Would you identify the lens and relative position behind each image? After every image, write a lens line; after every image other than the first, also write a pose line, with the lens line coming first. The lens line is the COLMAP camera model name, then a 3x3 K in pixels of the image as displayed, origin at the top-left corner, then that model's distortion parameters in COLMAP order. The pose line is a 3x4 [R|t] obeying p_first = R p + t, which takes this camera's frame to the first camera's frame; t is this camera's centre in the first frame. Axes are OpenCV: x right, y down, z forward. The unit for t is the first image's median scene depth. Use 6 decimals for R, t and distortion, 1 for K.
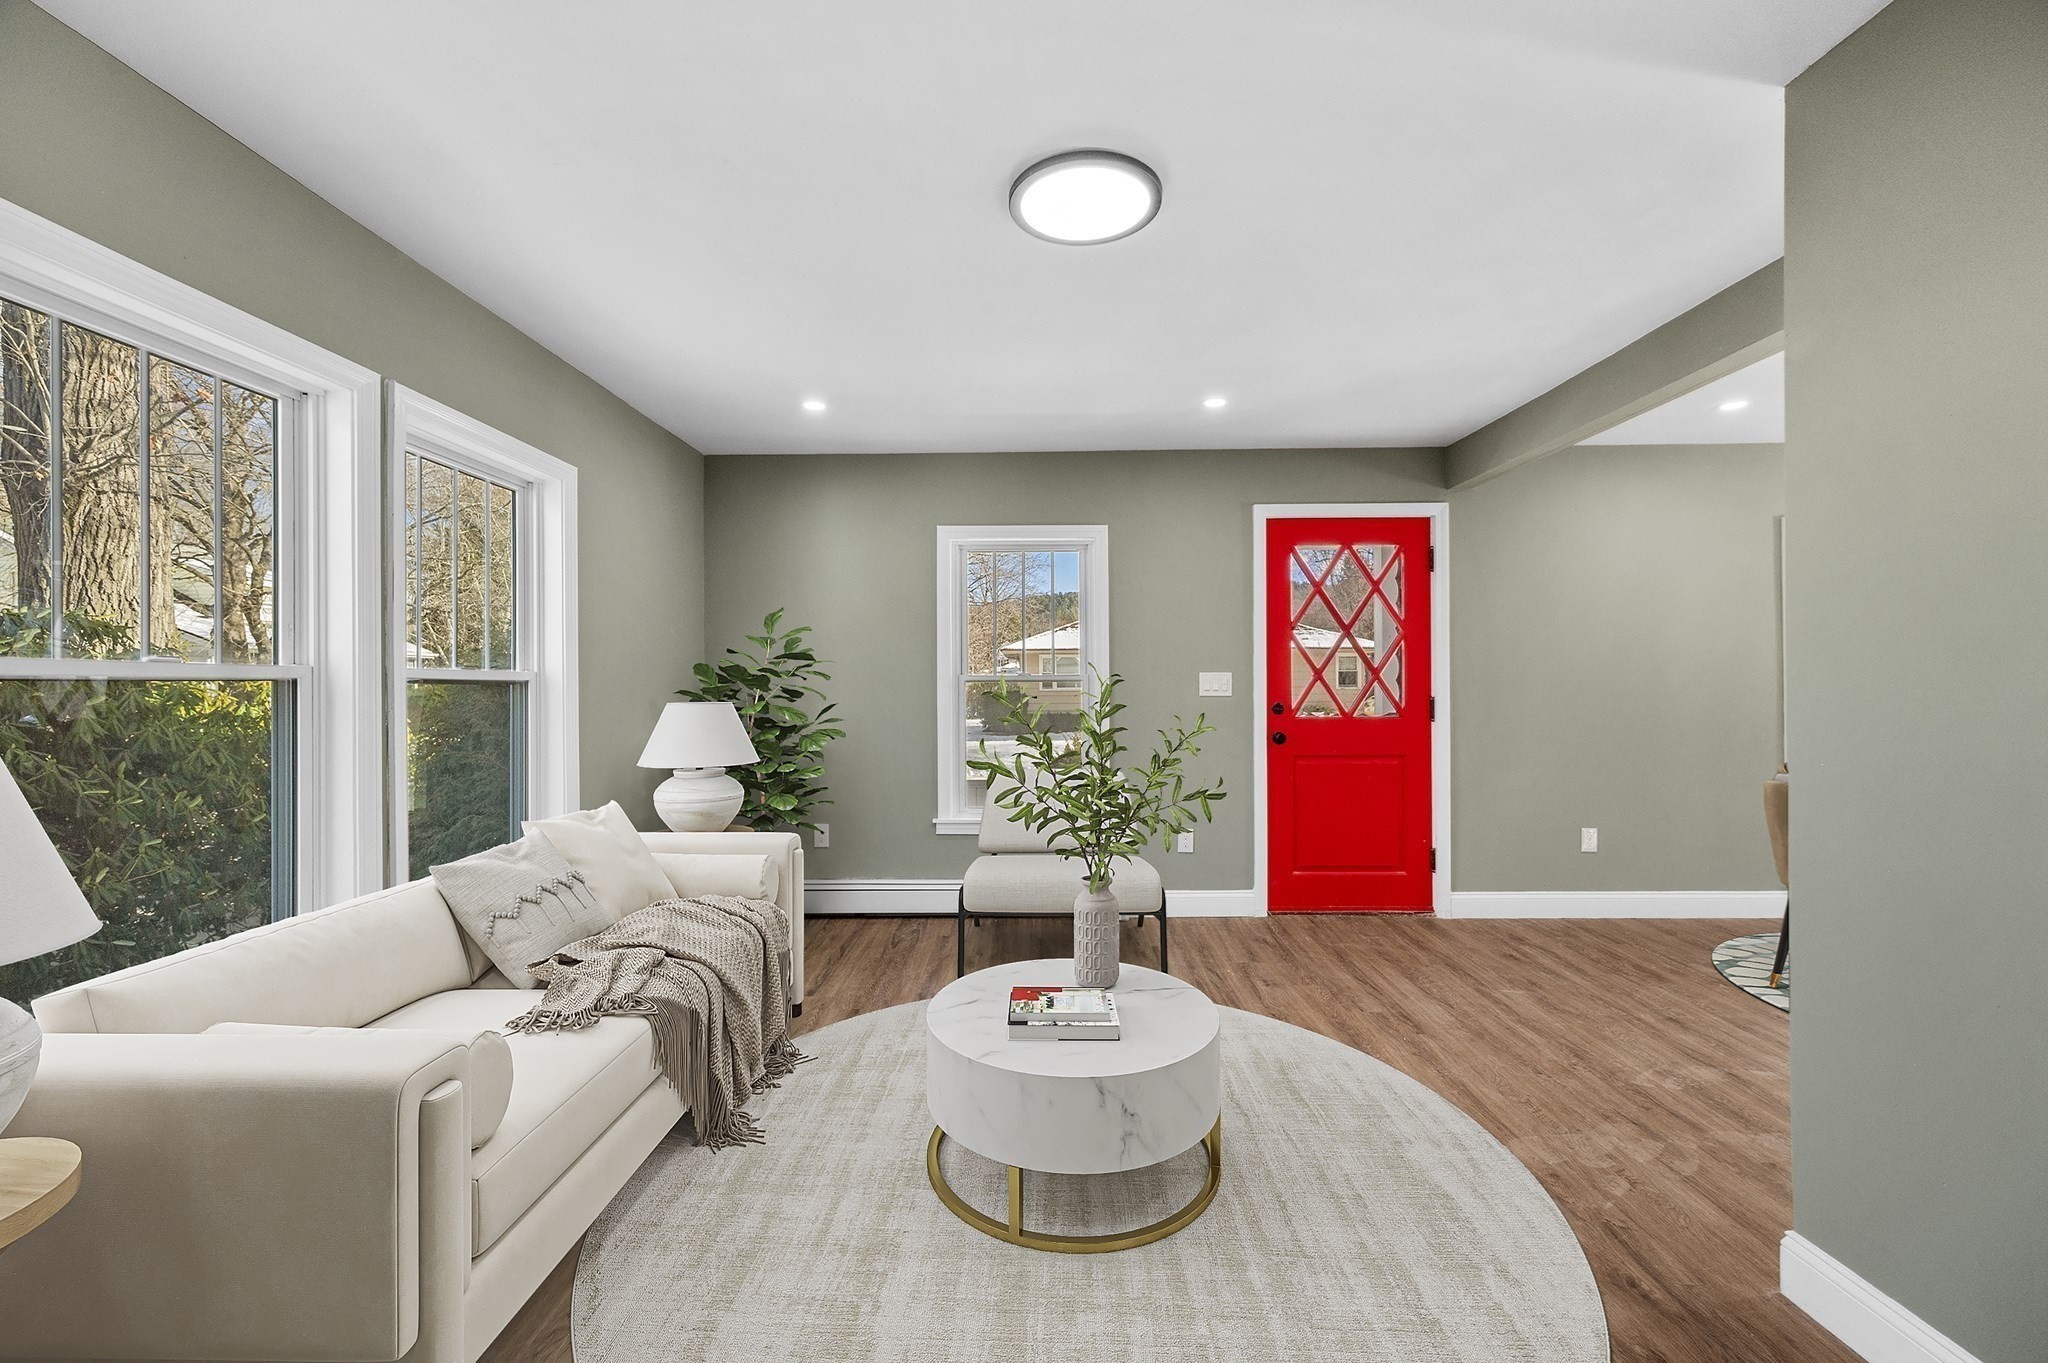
lens RADIAL K [[820.2, 0, 1024.0], [0, 820.2, 681.5], [0, 0, 1]] dist [-0.002251, 0.000054]
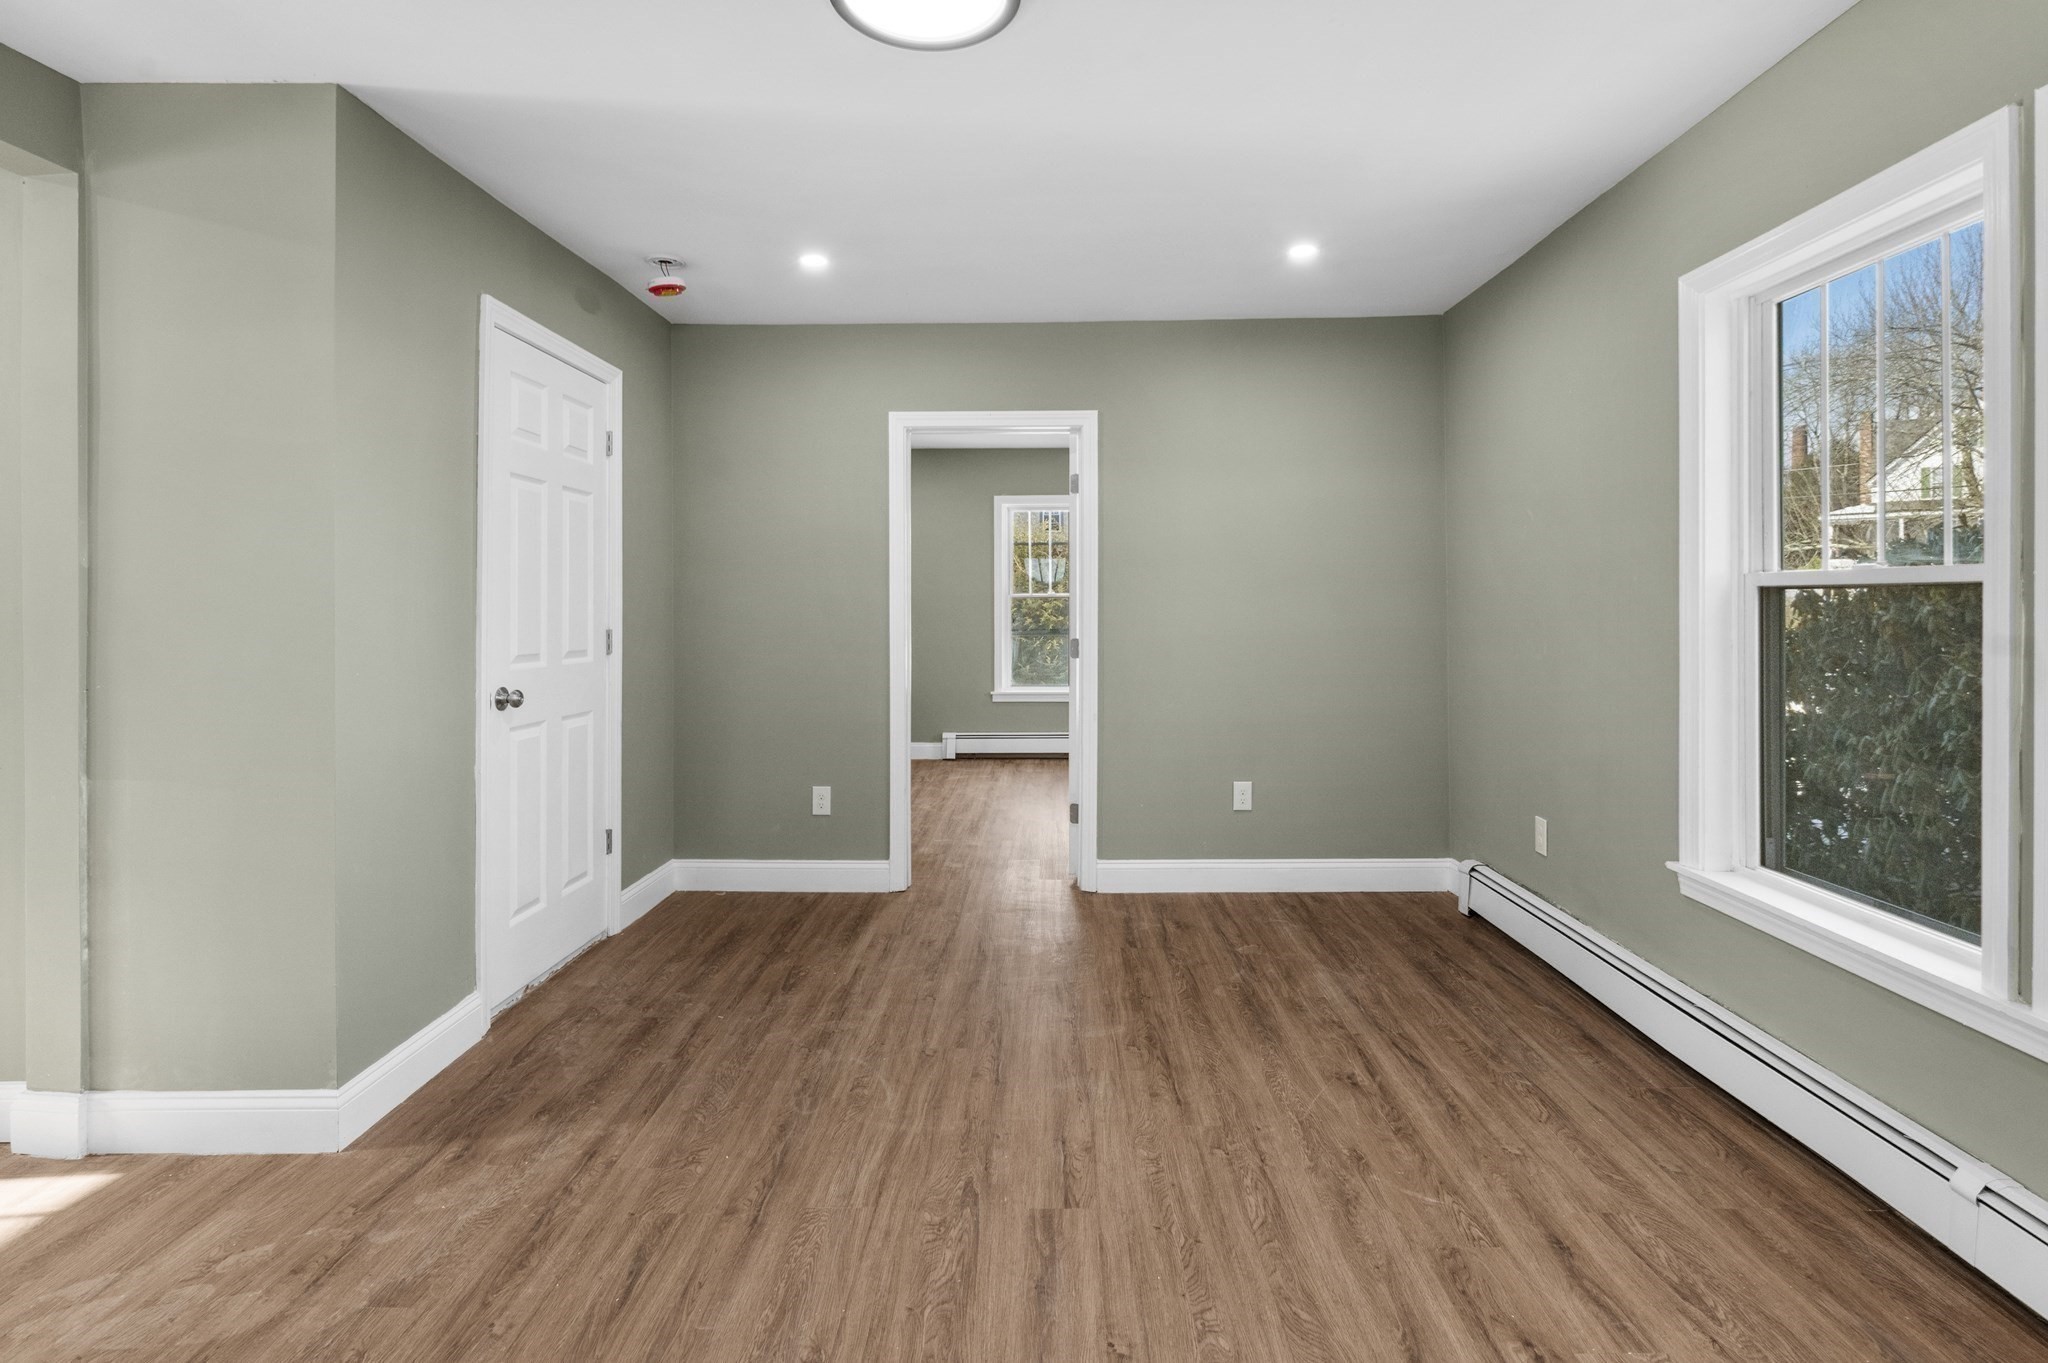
lens RADIAL K [[996.2, 0, 1027.2], [0, 996.2, 603.1], [0, 0, 1]] dist [0.003436, -0.000061]
pose [[-0.999879, 0.013016, 0.008489, -0.016707], [0.012974, 0.999903, -0.004971, 0.008051], [-0.008553, -0.004860, -0.999952, 1.140138]]
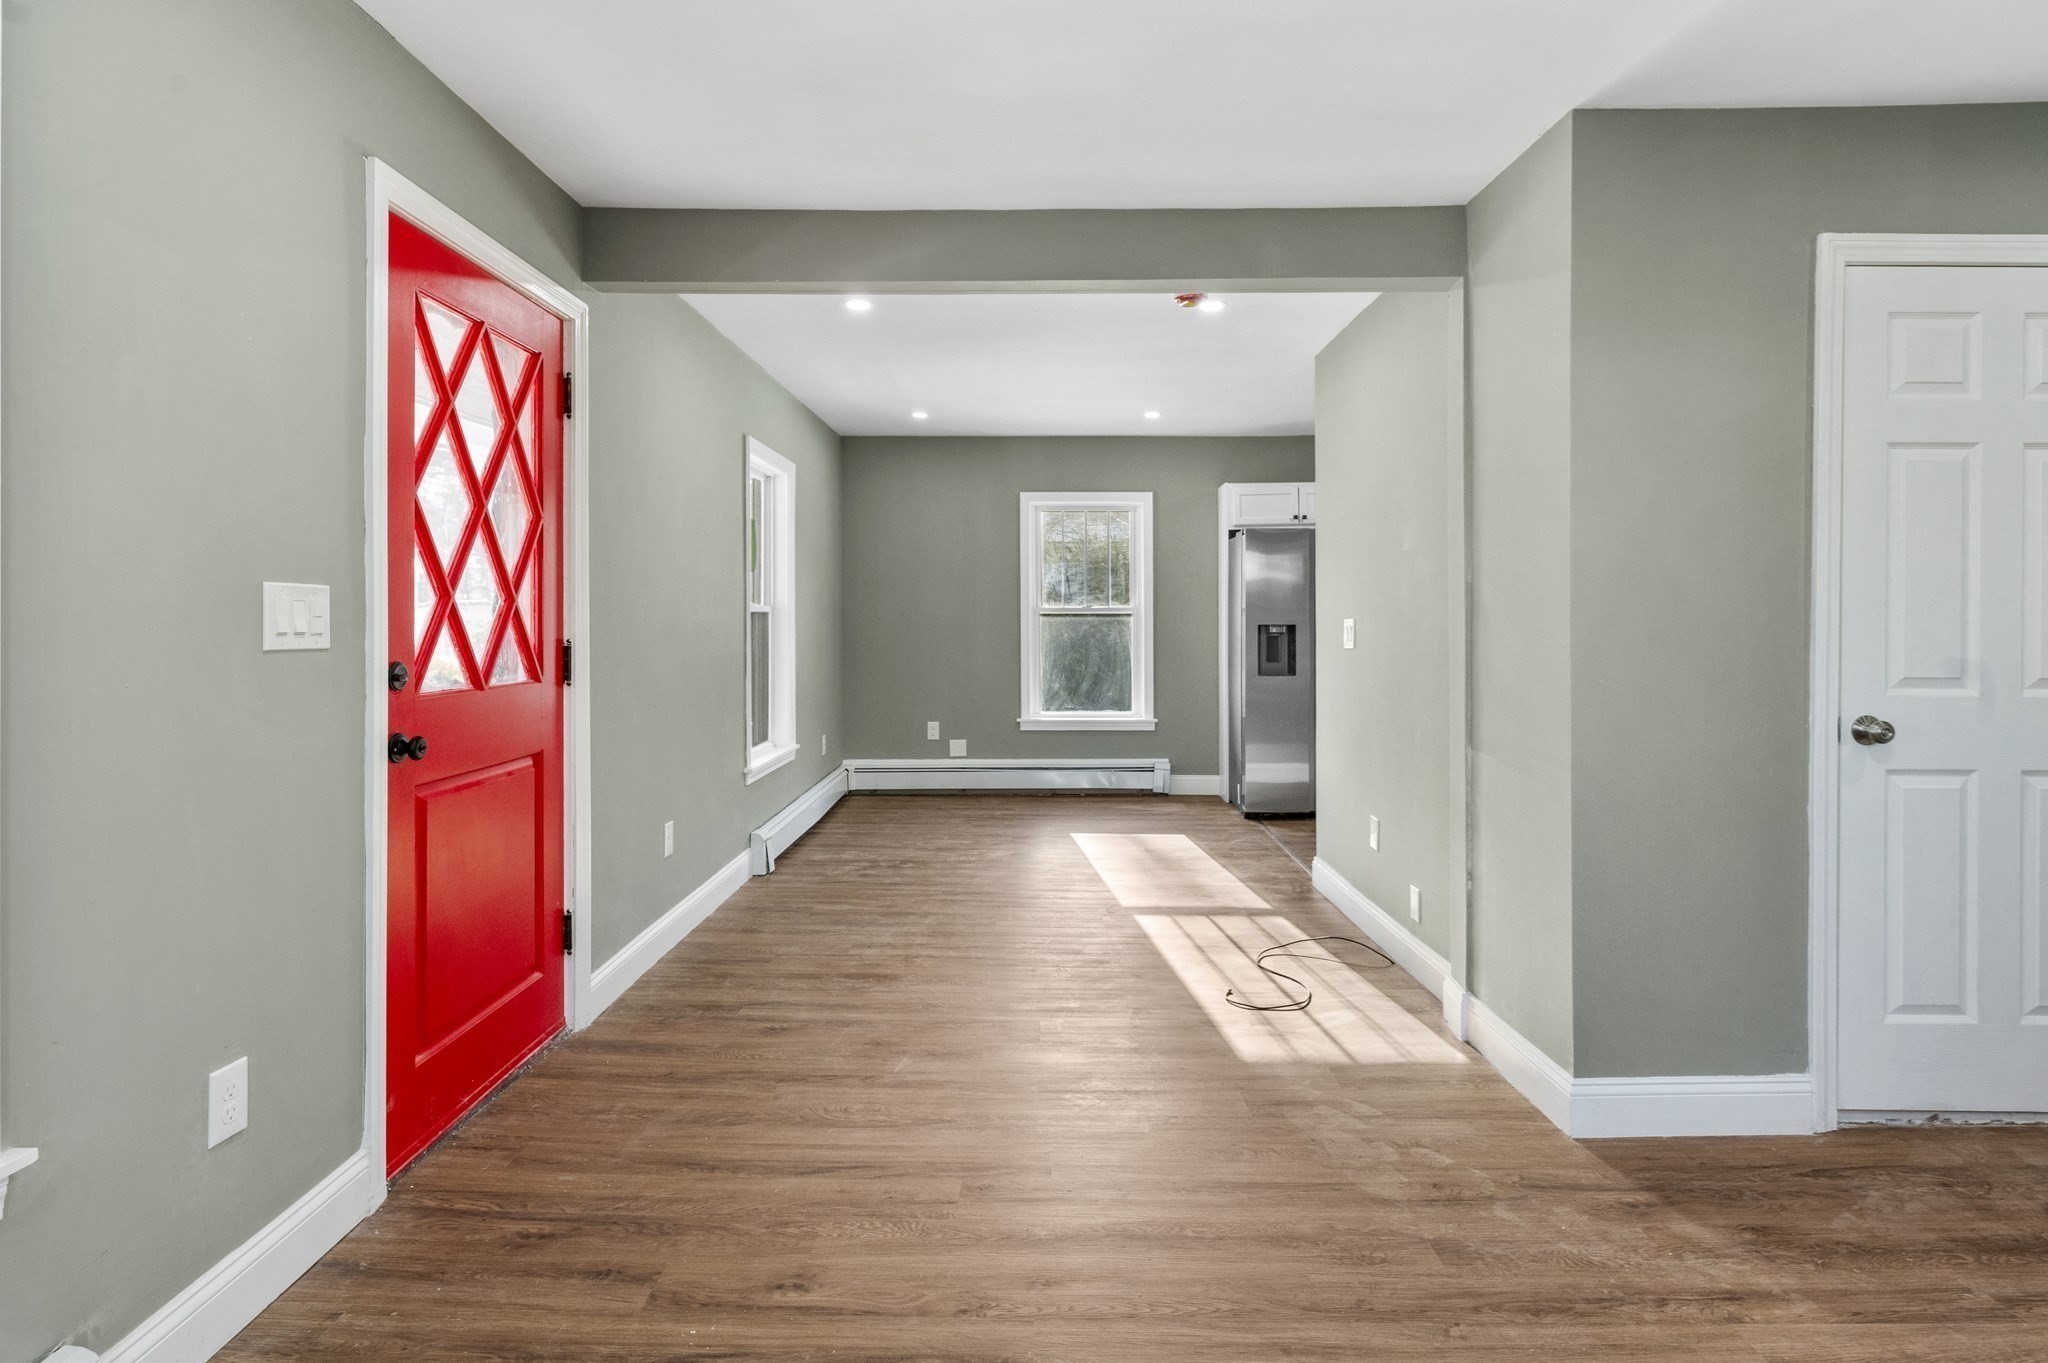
lens RADIAL K [[1043.6, 0, 1021.6], [0, 1043.6, 618.4], [0, 0, 1]] dist [-0.002380, 0.000228]
pose [[-0.006039, 0.004528, 0.999972, -0.268660], [-0.001742, 0.999988, -0.004539, 0.007766], [-0.999980, -0.001770, -0.006031, 0.866209]]
